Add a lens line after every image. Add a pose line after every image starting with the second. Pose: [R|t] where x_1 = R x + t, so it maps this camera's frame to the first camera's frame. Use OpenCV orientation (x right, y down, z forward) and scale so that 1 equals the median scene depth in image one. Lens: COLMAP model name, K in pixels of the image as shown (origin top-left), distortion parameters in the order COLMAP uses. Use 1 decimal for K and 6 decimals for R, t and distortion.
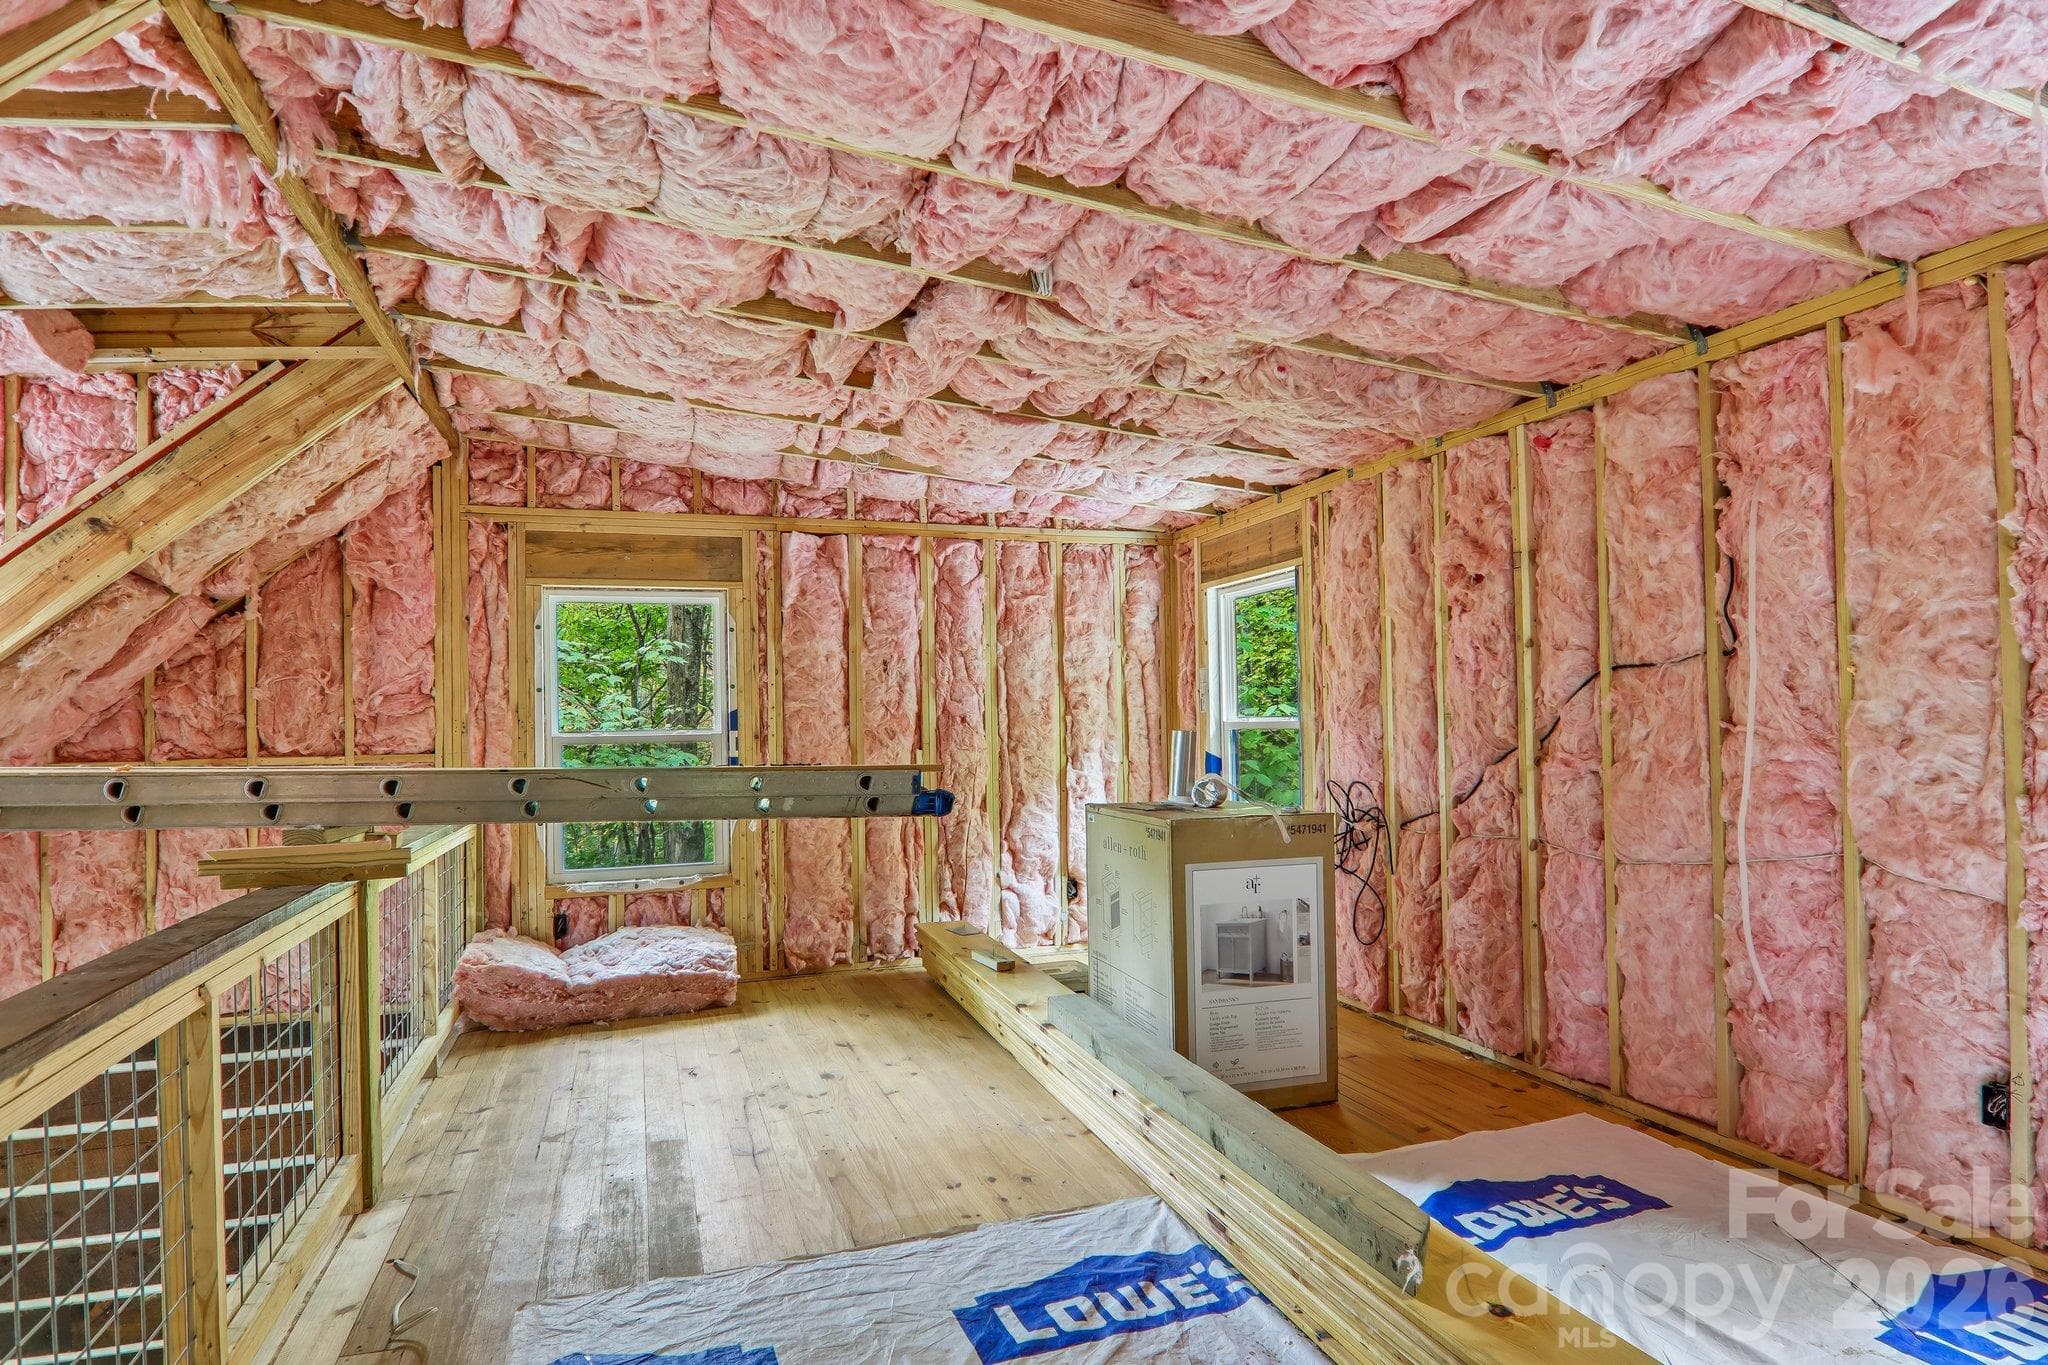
lens RADIAL K [[1151.3, 0, 1017.0], [0, 1151.3, 709.5], [0, 0, 1]] dist [-0.007422, -0.009538]
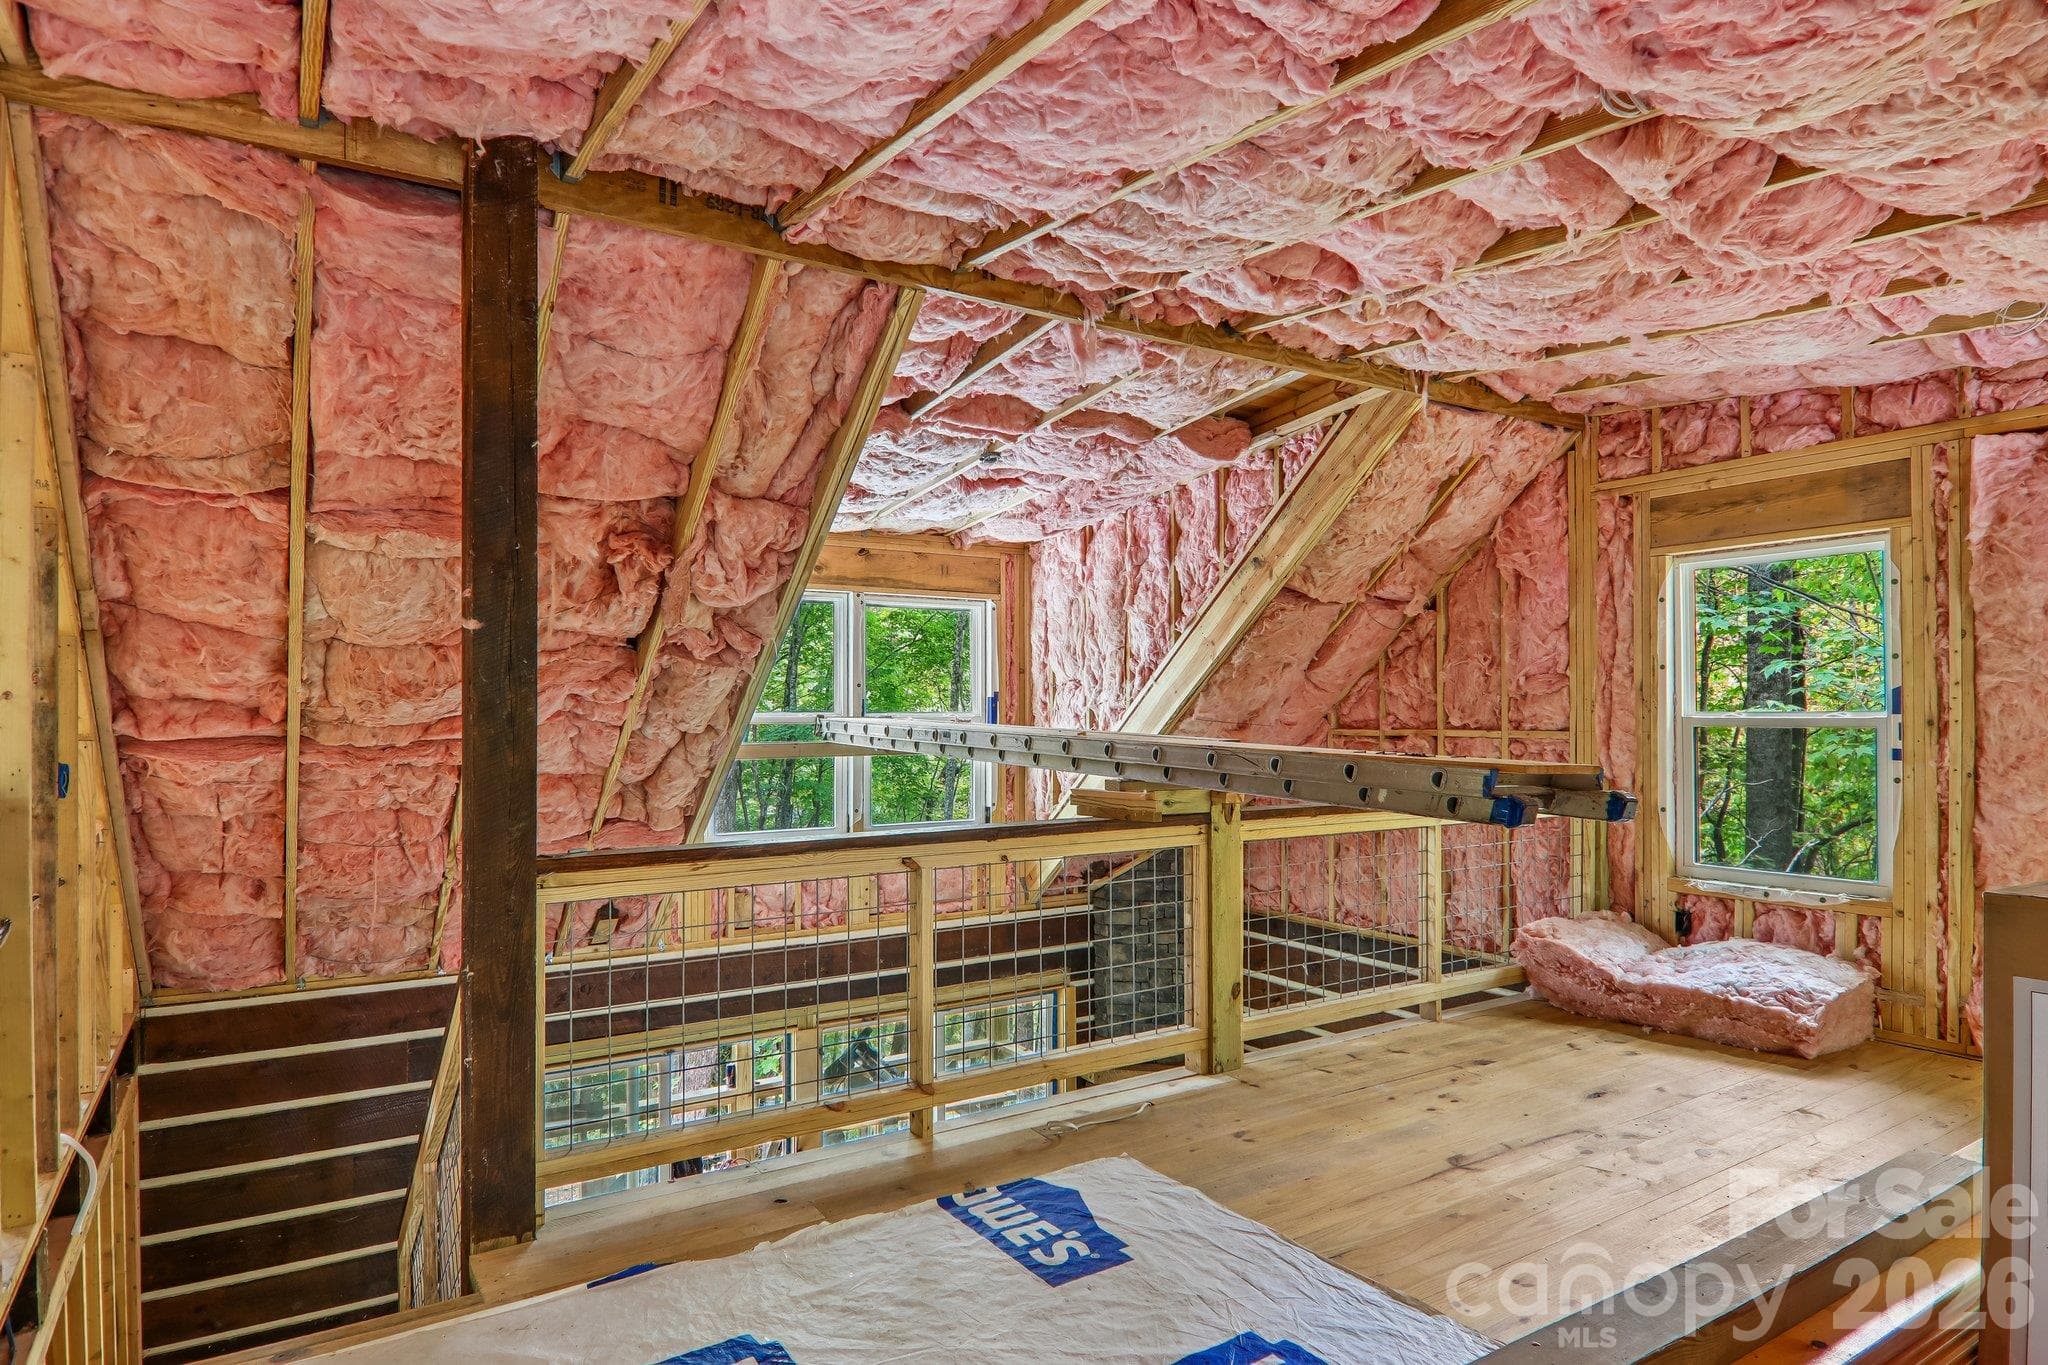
lens RADIAL K [[1151.3, 0, 1017.1], [0, 1151.3, 703.0], [0, 0, 1]] dist [-0.007422, -0.009538]
pose [[0.229292, 0.009592, -0.973310, 0.379476], [0.012378, 0.999842, 0.012769, -0.006161], [0.973279, -0.014975, 0.229137, 0.276991]]
